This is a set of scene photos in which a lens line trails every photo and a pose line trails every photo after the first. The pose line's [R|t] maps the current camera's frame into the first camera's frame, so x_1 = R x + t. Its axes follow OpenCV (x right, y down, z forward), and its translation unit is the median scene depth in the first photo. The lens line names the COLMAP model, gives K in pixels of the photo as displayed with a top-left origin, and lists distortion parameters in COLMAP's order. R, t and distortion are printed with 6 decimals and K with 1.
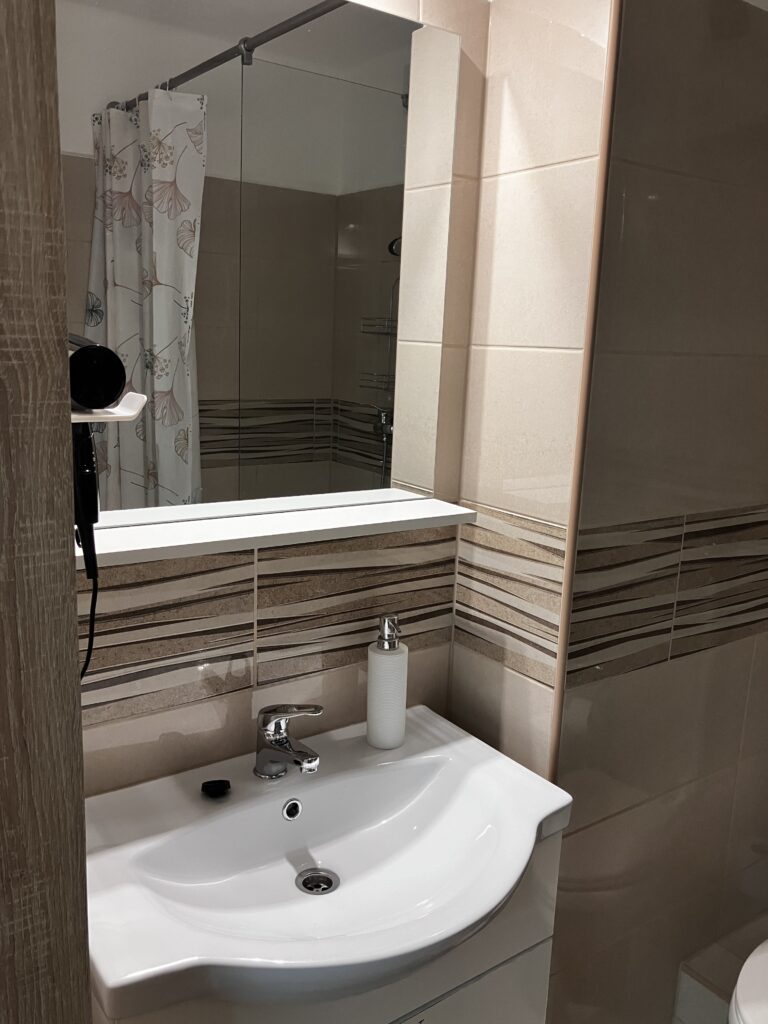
lens RADIAL K [[818.6, 0, 384.0], [0, 818.6, 512.0], [0, 0, 1]] dist [-0.004896, -0.004859]
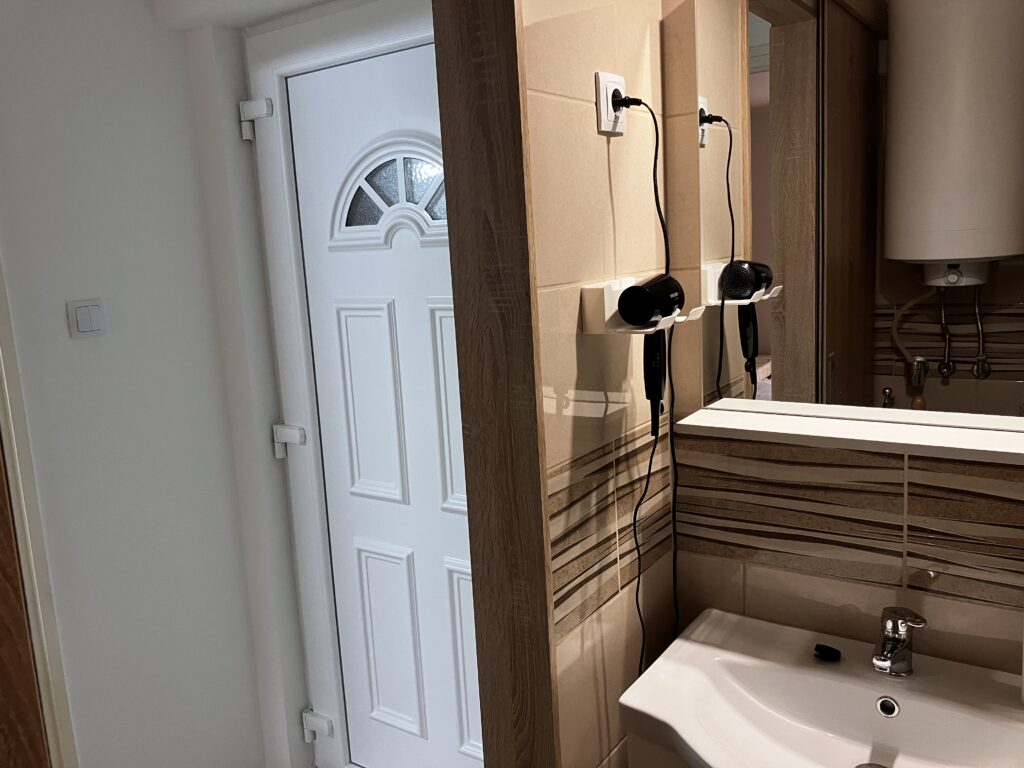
lens RADIAL K [[818.6, 0, 512.0], [0, 818.6, 384.0], [0, 0, 1]] dist [-0.004896, -0.004859]
pose [[0.349410, 0.103833, -0.931199, 0.643786], [-0.121695, 0.990452, 0.064777, -0.054471], [0.929033, 0.090689, 0.358710, 0.139169]]
